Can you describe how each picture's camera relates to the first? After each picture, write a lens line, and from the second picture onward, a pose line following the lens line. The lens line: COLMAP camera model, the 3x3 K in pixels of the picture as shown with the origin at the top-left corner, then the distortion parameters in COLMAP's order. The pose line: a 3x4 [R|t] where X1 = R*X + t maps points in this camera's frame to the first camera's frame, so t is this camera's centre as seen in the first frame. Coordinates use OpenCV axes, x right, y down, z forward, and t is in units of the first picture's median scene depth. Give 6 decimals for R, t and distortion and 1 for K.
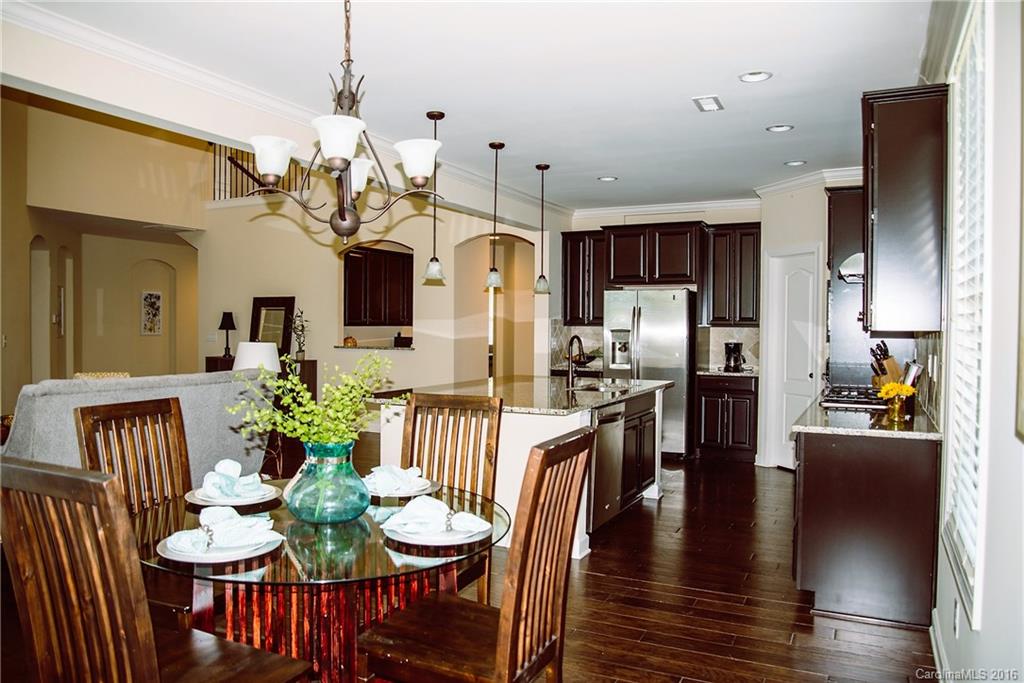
lens RADIAL K [[726.8, 0, 512.0], [0, 726.8, 341.5], [0, 0, 1]] dist [-0.113174, 0.056571]
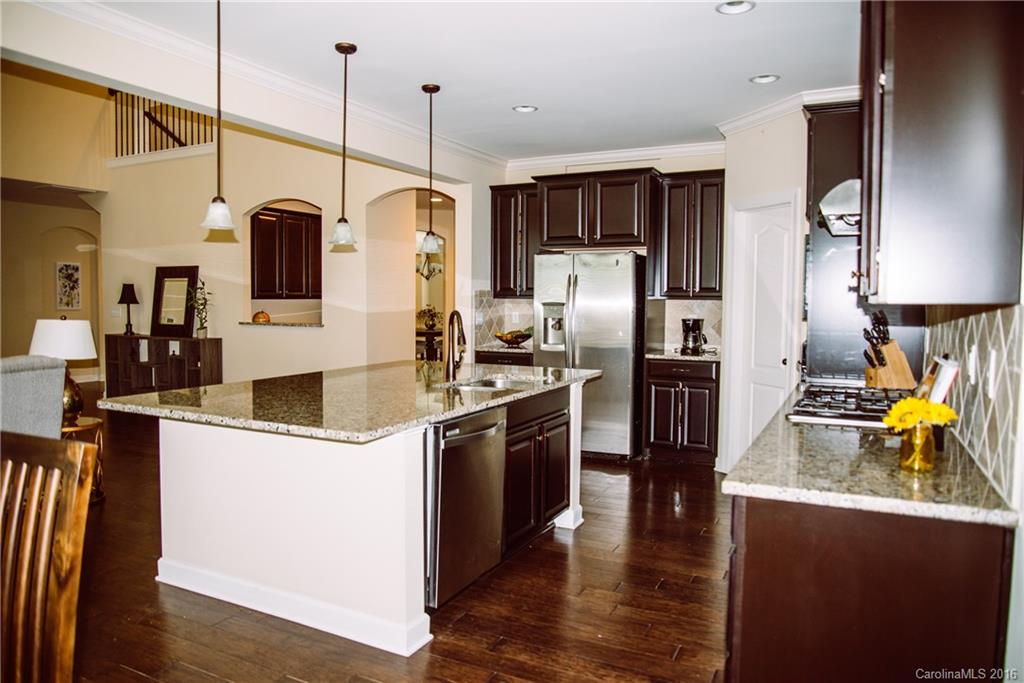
lens RADIAL K [[708.4, 0, 512.0], [0, 708.4, 341.5], [0, 0, 1]] dist [-0.094693, 0.050544]
pose [[0.999965, -0.000799, 0.008320, 0.096550], [0.000484, 0.999289, 0.037708, -0.002767], [-0.008344, -0.037703, 0.999254, 0.201882]]
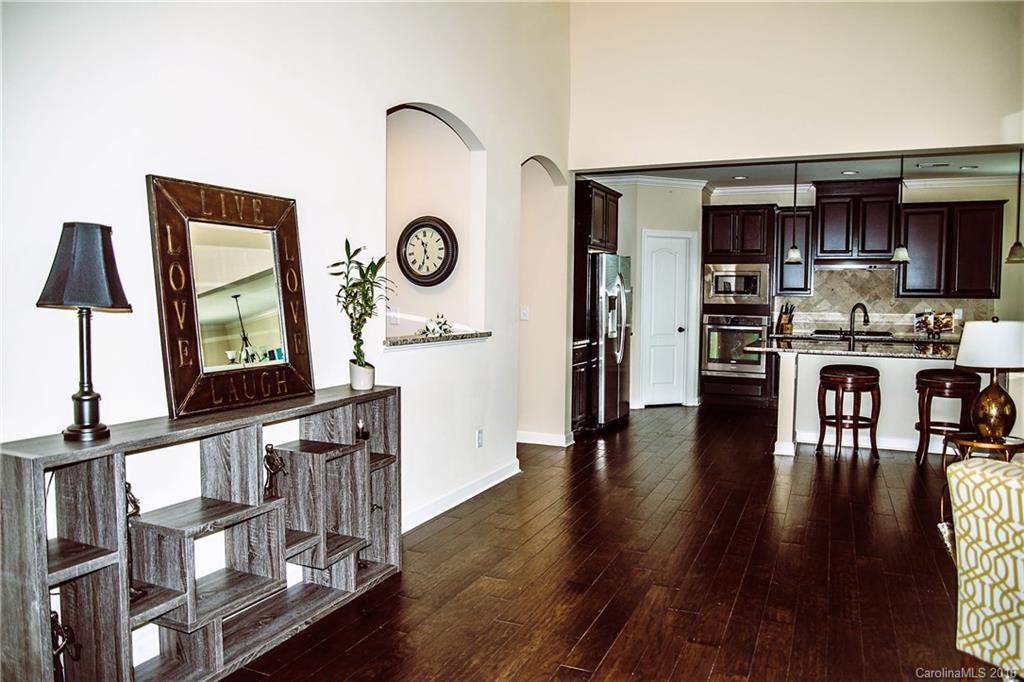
lens RADIAL K [[708.4, 0, 512.0], [0, 708.4, 341.0], [0, 0, 1]] dist [-0.094693, 0.050544]
pose [[-0.022832, -0.065776, 0.997573, -0.850294], [0.014891, 0.997700, 0.066125, -0.025294], [-0.999628, 0.016364, -0.021800, 1.246593]]
